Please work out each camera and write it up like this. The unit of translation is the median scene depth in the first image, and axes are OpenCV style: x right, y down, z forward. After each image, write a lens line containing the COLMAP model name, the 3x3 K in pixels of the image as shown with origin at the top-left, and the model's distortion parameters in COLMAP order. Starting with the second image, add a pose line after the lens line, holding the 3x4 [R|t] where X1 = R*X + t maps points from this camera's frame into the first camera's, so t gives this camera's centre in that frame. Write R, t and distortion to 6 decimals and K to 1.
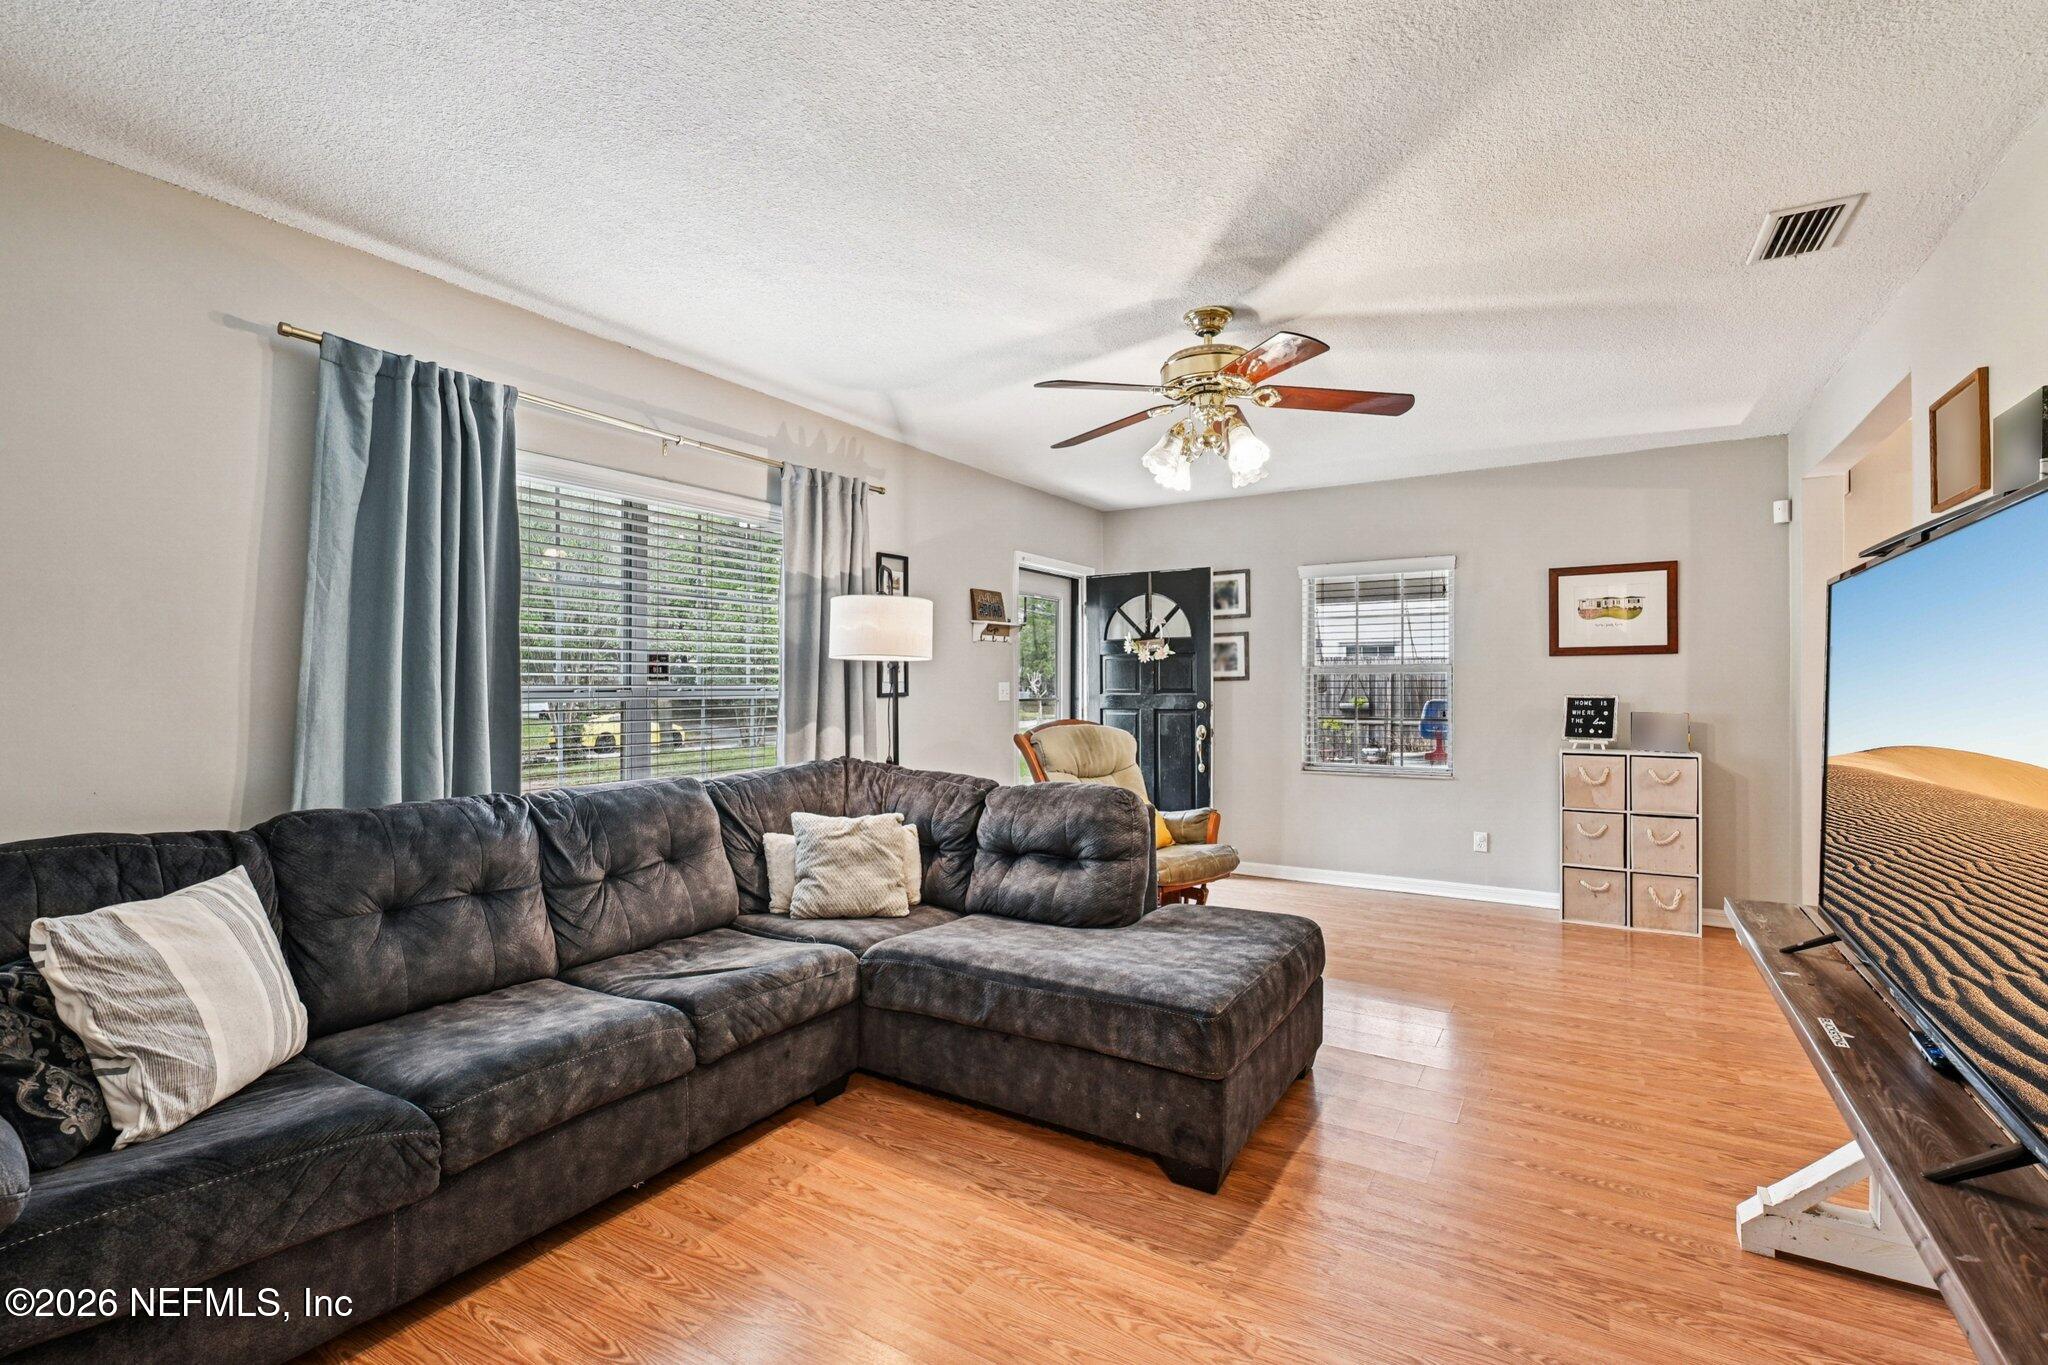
lens RADIAL K [[917.7, 0, 1024.0], [0, 917.7, 682.5], [0, 0, 1]] dist [-0.000759, -0.000043]
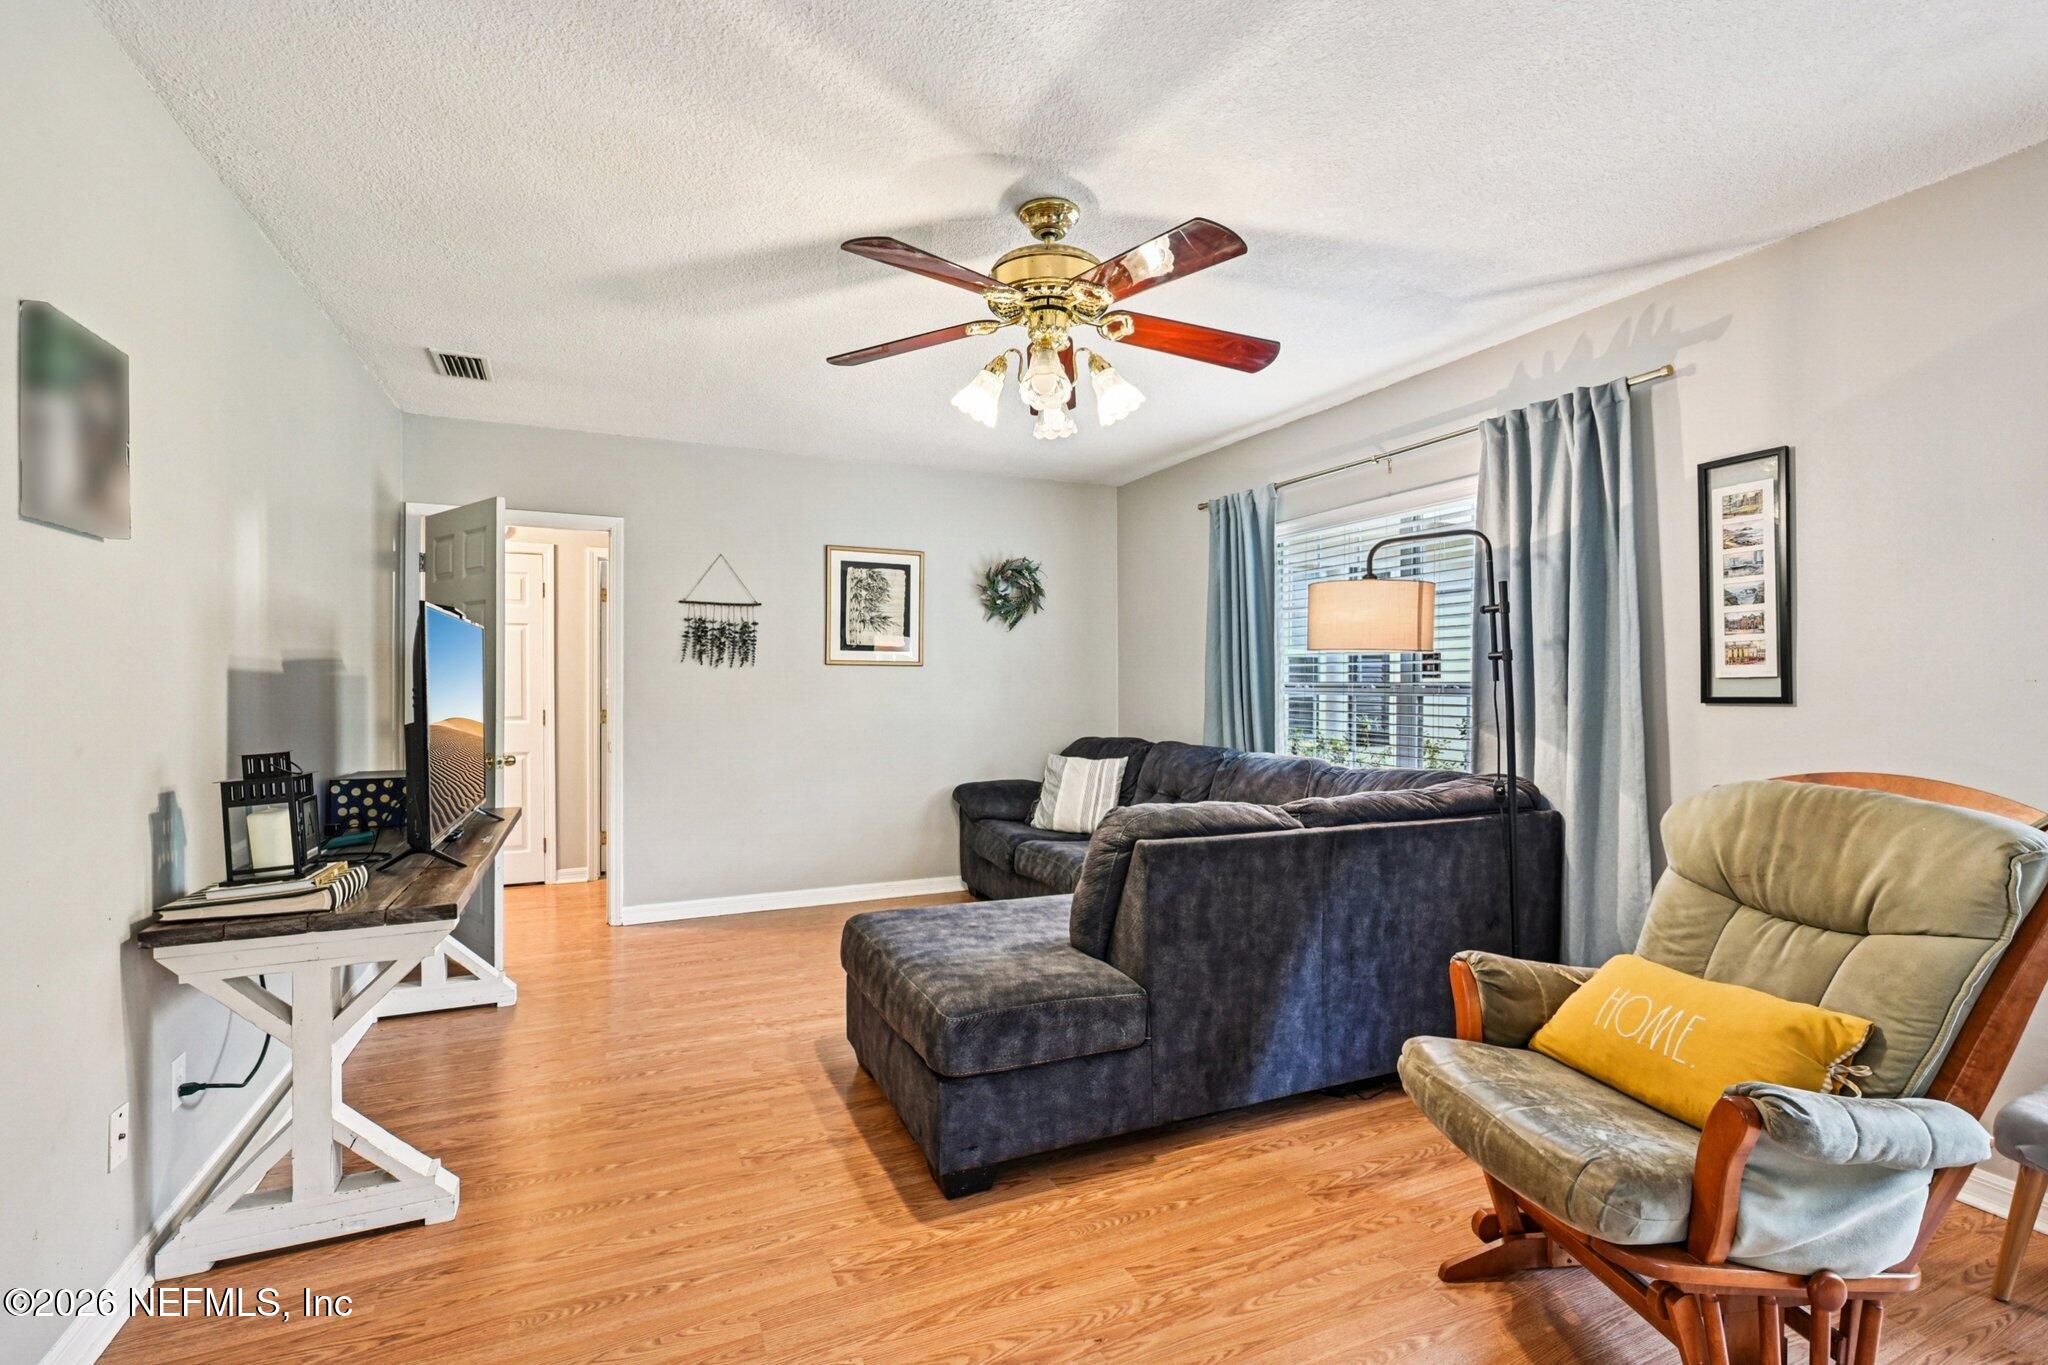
lens RADIAL K [[917.7, 0, 1024.0], [0, 917.7, 682.5], [0, 0, 1]] dist [-0.000759, -0.000043]
pose [[-0.553983, -0.003604, -0.832520, 0.886870], [-0.000899, 0.999993, -0.003730, 0.008151], [0.832528, -0.001318, -0.553982, 1.449965]]
